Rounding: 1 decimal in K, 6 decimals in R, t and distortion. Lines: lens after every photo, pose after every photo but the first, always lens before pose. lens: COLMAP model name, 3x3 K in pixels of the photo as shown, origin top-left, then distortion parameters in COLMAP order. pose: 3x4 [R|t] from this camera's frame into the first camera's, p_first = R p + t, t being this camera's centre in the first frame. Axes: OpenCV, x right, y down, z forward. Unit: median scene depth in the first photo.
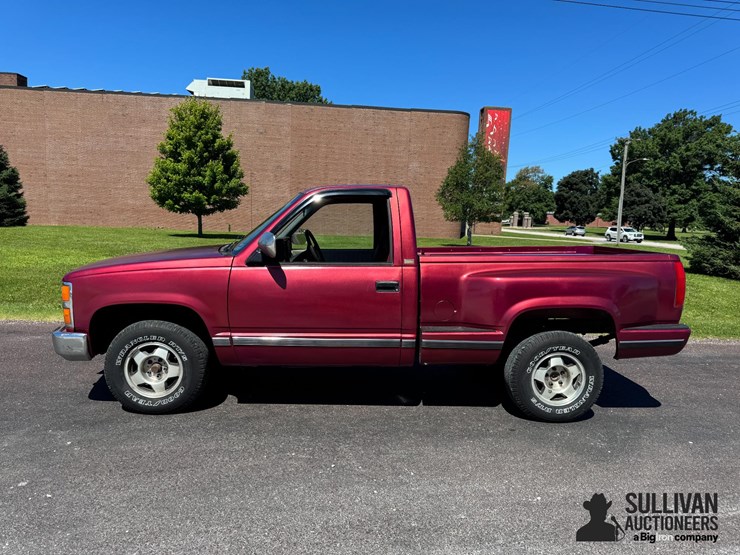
lens RADIAL K [[520.6, 0, 368.5], [0, 520.6, 280.4], [0, 0, 1]] dist [0.045904, -0.056680]
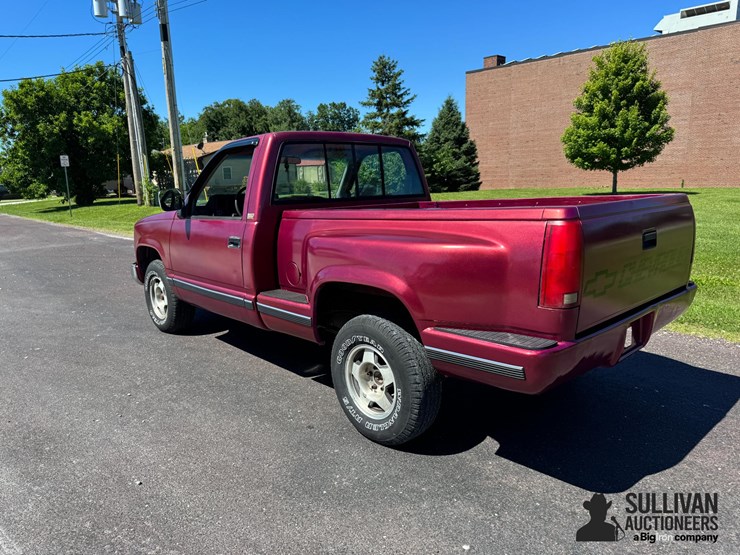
lens RADIAL K [[525.5, 0, 368.3], [0, 525.5, 272.7], [0, 0, 1]] dist [0.044329, -0.062793]
pose [[0.636706, 0.085452, -0.766357, 0.131395], [-0.040430, 0.996173, 0.077487, -0.002429], [0.770046, -0.018352, 0.637724, 0.078364]]
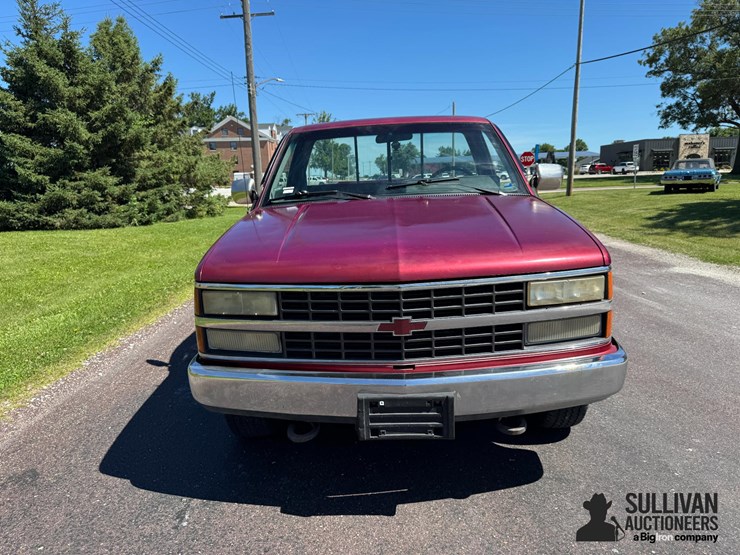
lens RADIAL K [[525.5, 0, 368.3], [0, 525.5, 272.7], [0, 0, 1]] dist [0.044329, -0.062793]
pose [[0.070991, -0.217420, 0.973493, -0.158737], [0.156472, 0.966300, 0.204403, -0.019770], [-0.985128, 0.137814, 0.102619, 0.165948]]
